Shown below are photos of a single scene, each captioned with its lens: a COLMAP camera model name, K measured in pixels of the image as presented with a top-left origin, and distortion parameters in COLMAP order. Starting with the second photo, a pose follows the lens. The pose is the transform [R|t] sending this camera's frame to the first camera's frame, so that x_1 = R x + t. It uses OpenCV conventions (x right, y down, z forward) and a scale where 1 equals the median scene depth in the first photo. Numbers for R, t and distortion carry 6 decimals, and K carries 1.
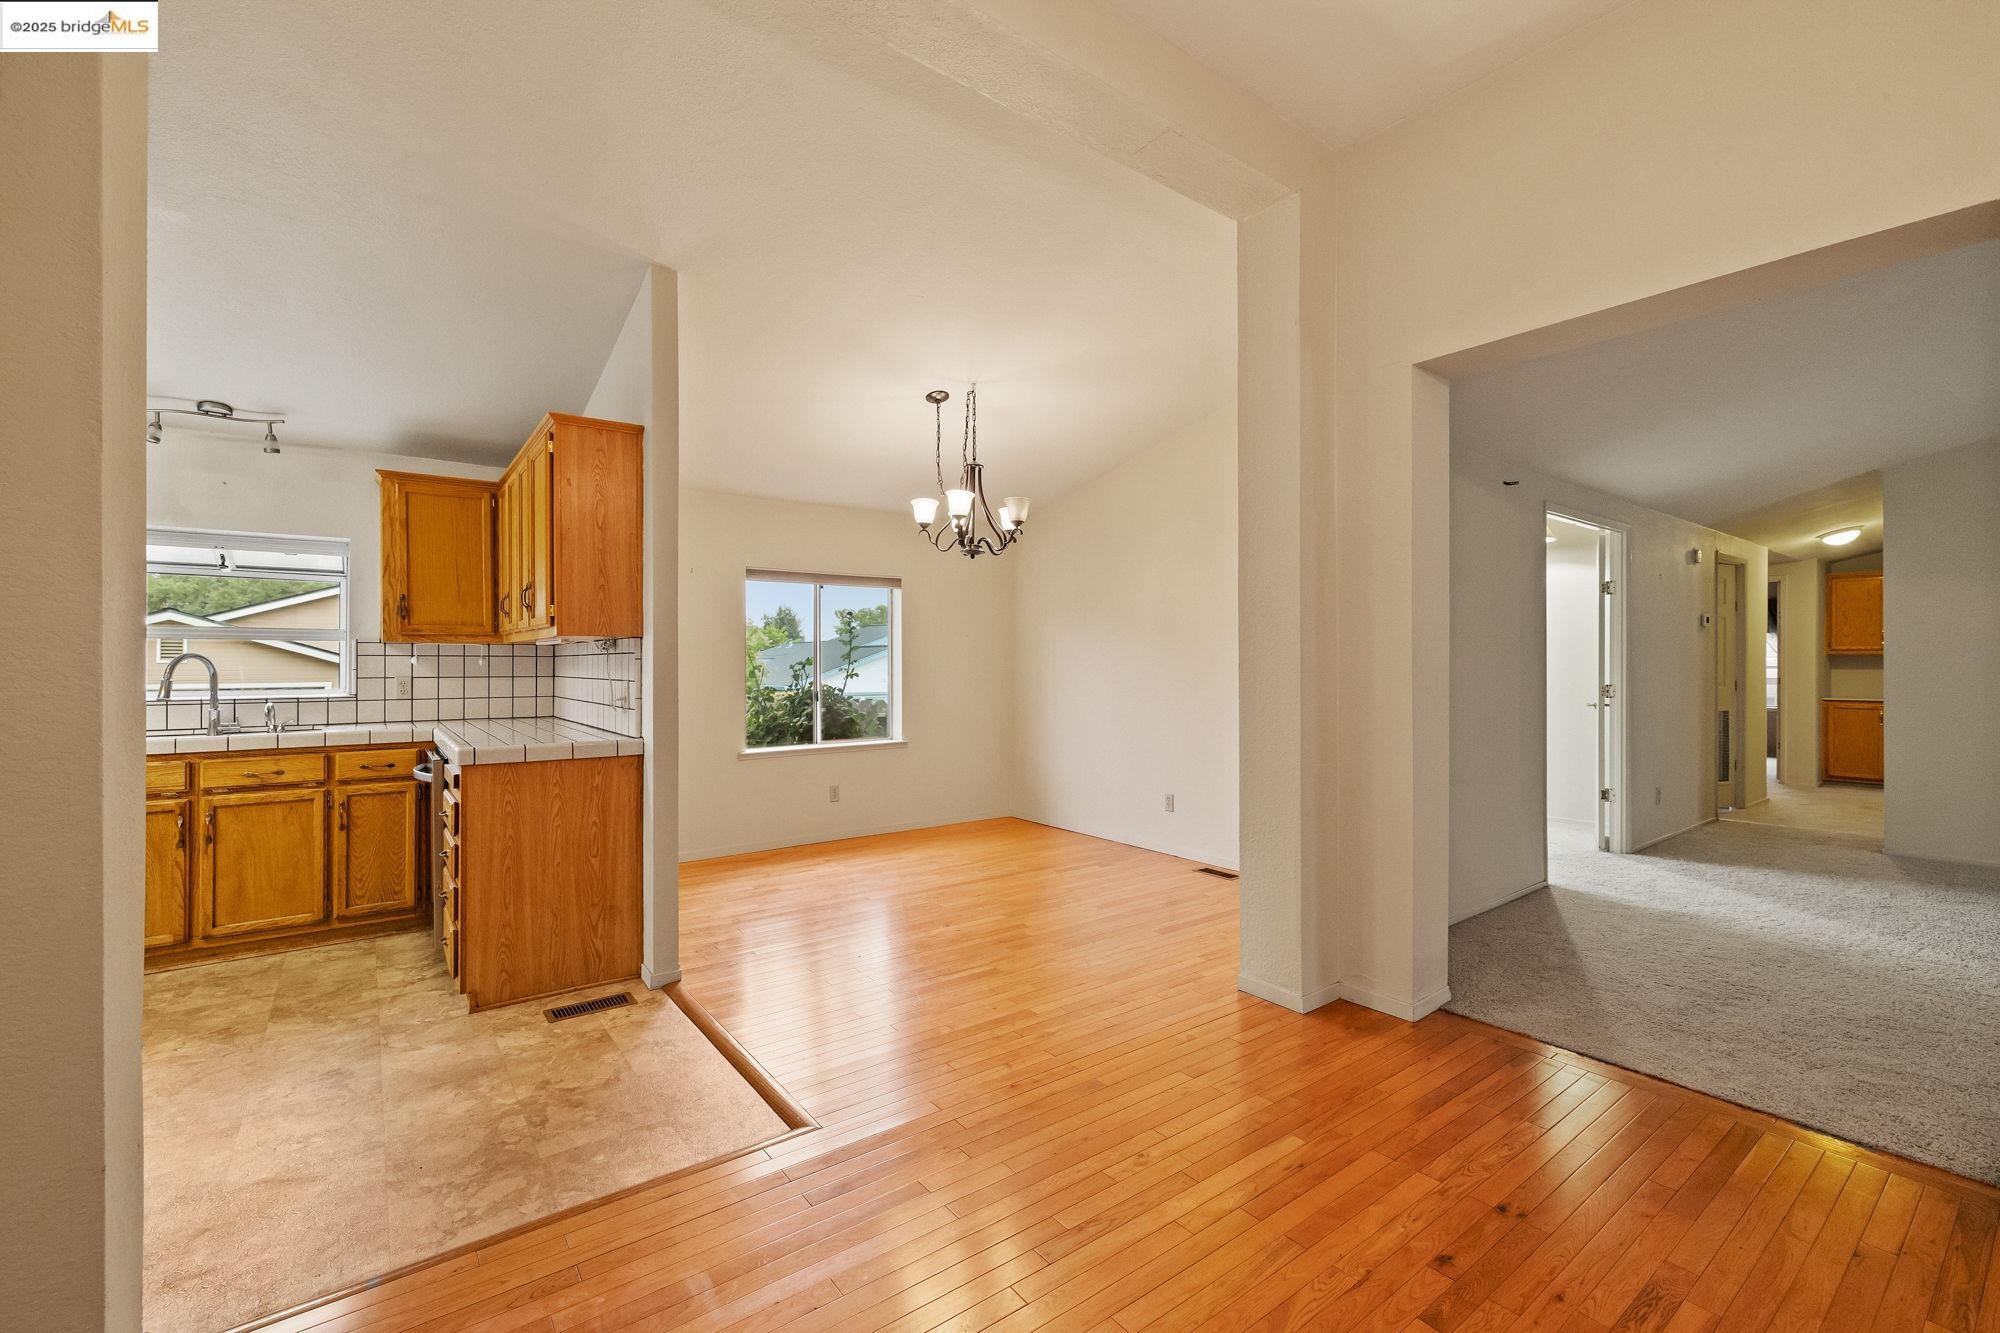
lens RADIAL K [[844.1, 0, 1000.0], [0, 844.1, 666.5], [0, 0, 1]] dist [0.001090, -0.000128]
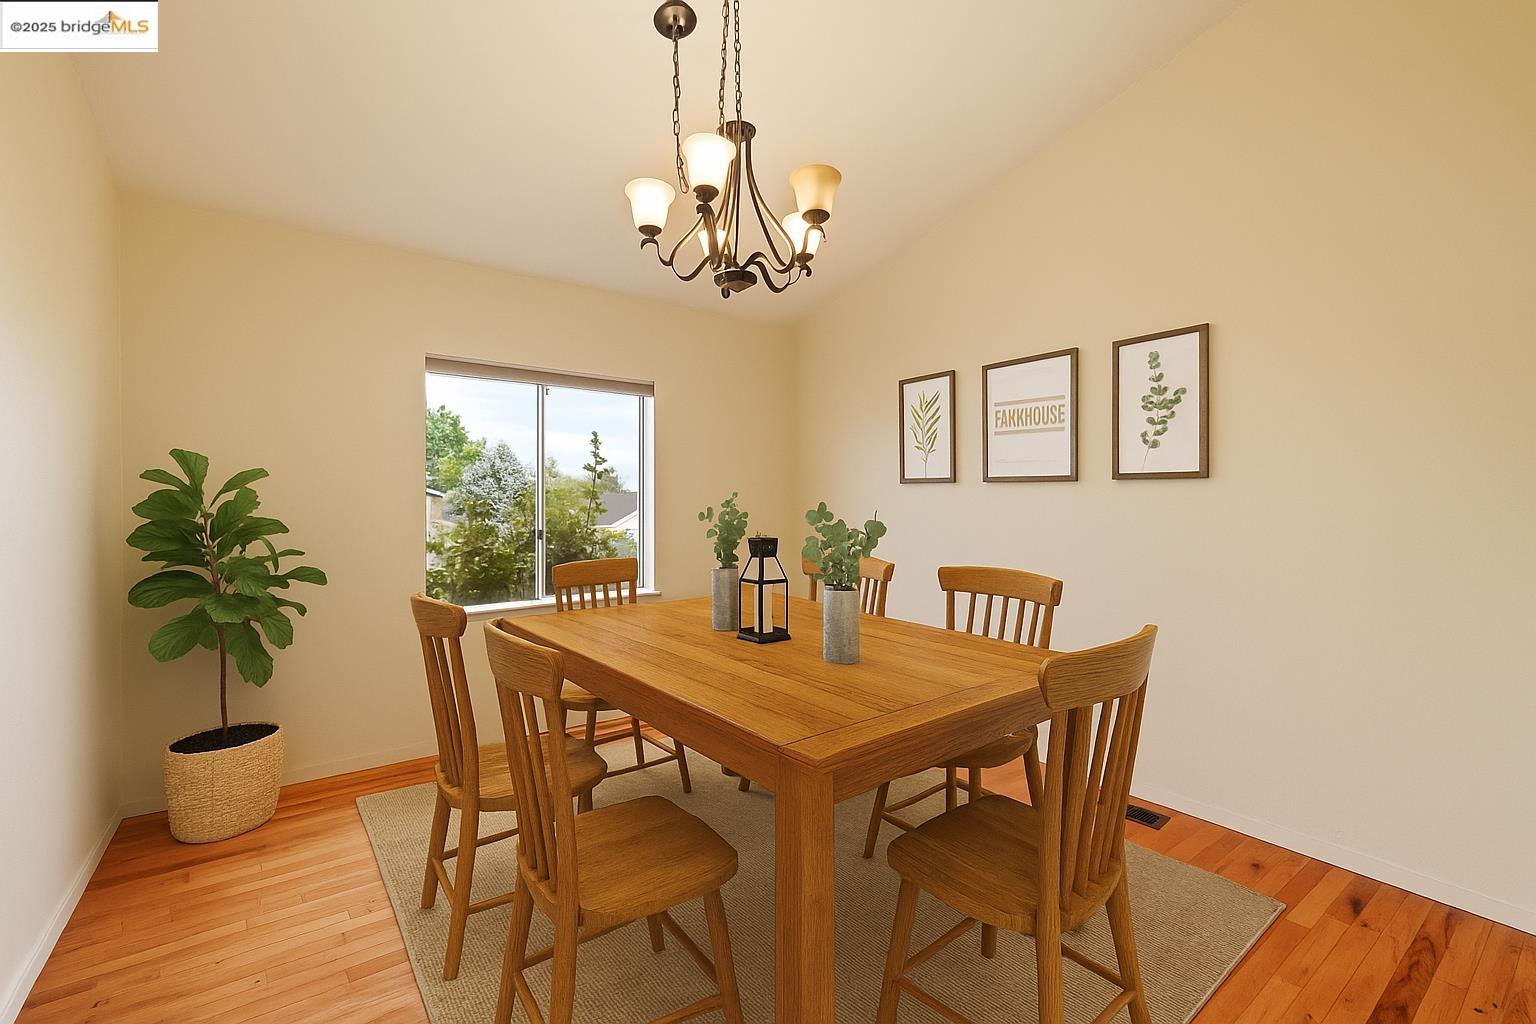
lens RADIAL K [[649.4, 0, 766.6], [0, 649.4, 505.3], [0, 0, 1]] dist [0.000099, -0.000152]
pose [[0.999854, -0.003182, -0.016764, -0.004875], [0.003059, 0.999968, -0.007355, 0.018676], [0.016787, 0.007303, 0.999832, 0.573827]]
